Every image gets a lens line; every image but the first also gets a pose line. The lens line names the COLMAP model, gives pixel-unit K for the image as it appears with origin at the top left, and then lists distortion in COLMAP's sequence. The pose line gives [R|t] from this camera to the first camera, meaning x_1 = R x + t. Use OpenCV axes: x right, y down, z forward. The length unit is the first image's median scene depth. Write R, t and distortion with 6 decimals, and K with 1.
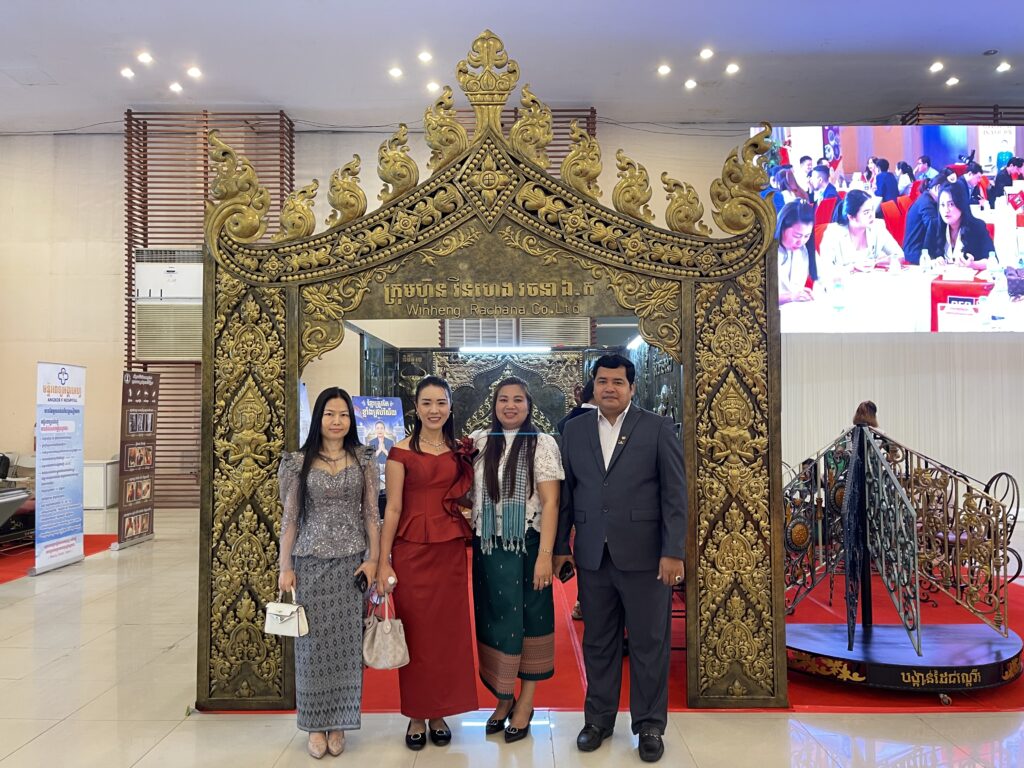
lens RADIAL K [[748.3, 0, 503.2], [0, 748.3, 381.1], [0, 0, 1]] dist [0.065140, 0.014189]
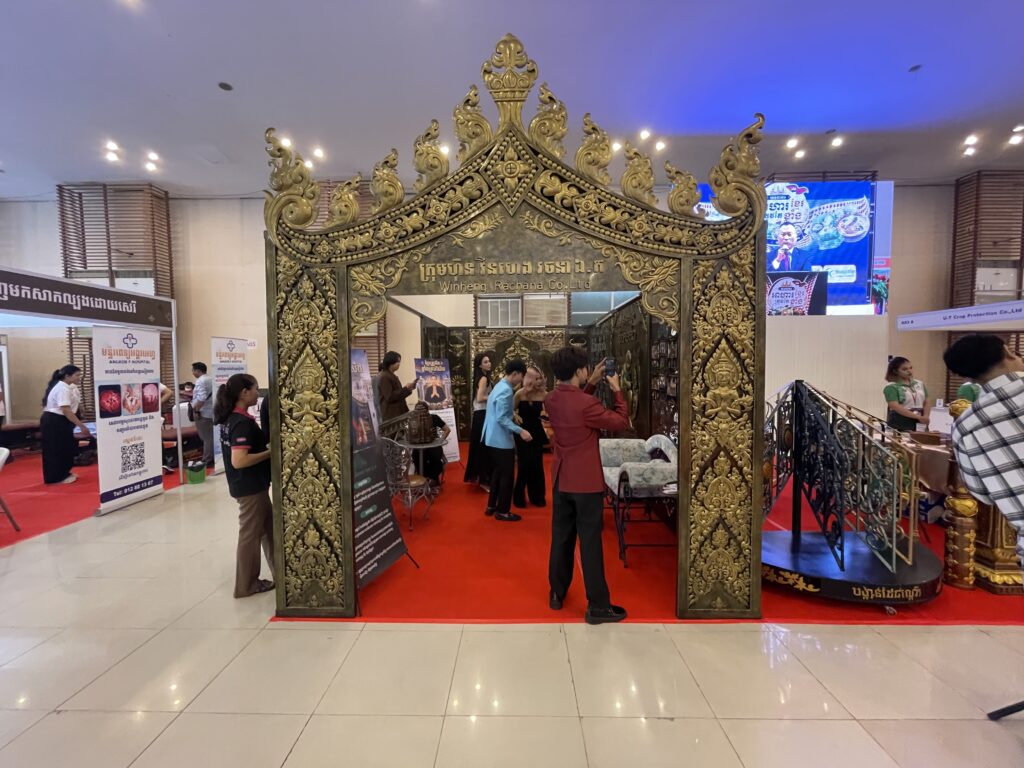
lens RADIAL K [[412.8, 0, 503.0], [0, 412.8, 383.6], [0, 0, 1]] dist [-0.001162, 0.000086]
pose [[0.999820, -0.003246, -0.018678, -0.020400], [0.004870, 0.996151, 0.087521, -0.001556], [0.018322, -0.087596, 0.995988, 0.358567]]
